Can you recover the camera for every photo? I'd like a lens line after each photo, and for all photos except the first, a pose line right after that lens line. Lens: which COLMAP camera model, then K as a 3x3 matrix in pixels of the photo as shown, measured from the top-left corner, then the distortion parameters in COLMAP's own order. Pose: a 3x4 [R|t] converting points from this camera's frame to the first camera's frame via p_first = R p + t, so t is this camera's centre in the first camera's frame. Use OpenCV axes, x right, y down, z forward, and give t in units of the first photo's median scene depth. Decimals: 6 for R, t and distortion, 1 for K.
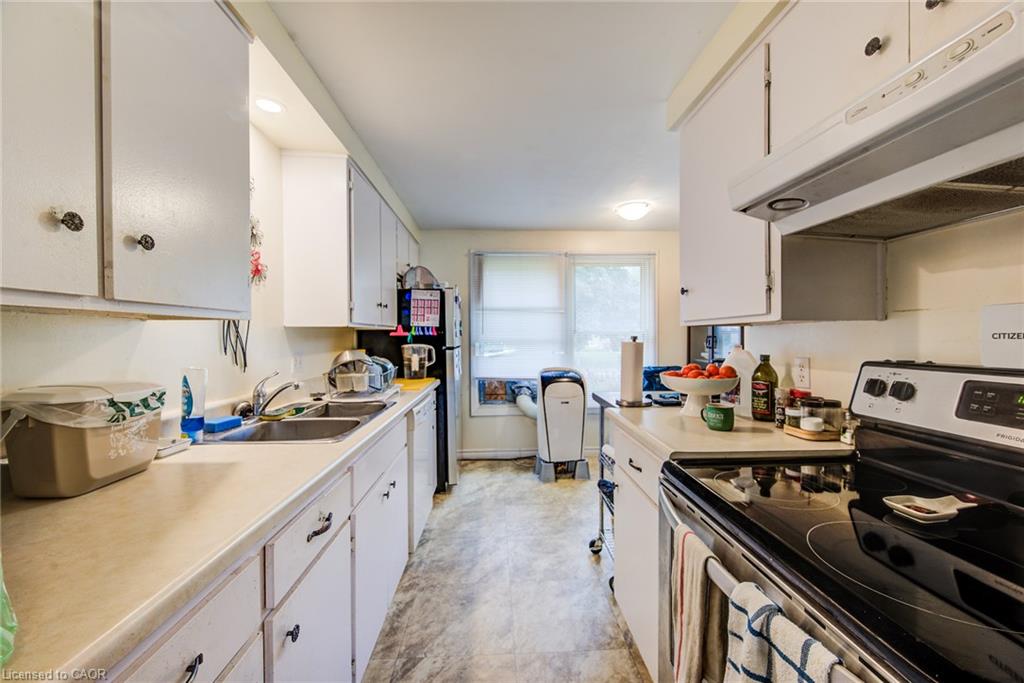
lens RADIAL K [[398.0, 0, 509.5], [0, 398.0, 341.4], [0, 0, 1]] dist [-0.002060, -0.000143]
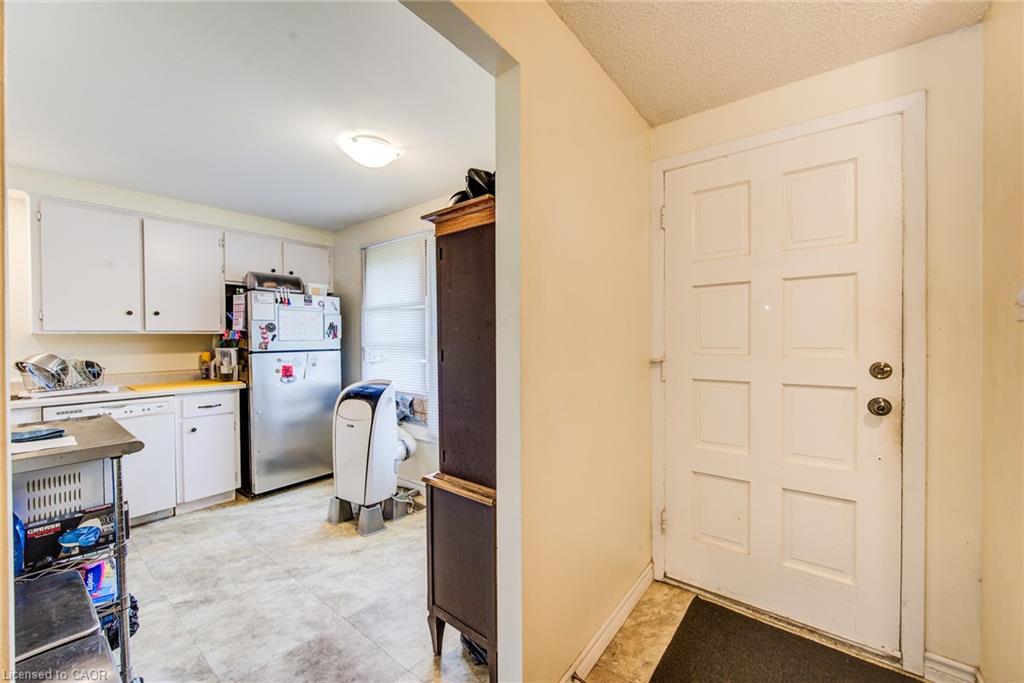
lens RADIAL K [[398.0, 0, 509.7], [0, 398.0, 340.6], [0, 0, 1]] dist [-0.002060, -0.000143]
pose [[0.752371, 0.001993, -0.658736, 0.966879], [0.001570, 0.999987, 0.004820, -0.017291], [0.658737, -0.004661, 0.752359, 0.679357]]
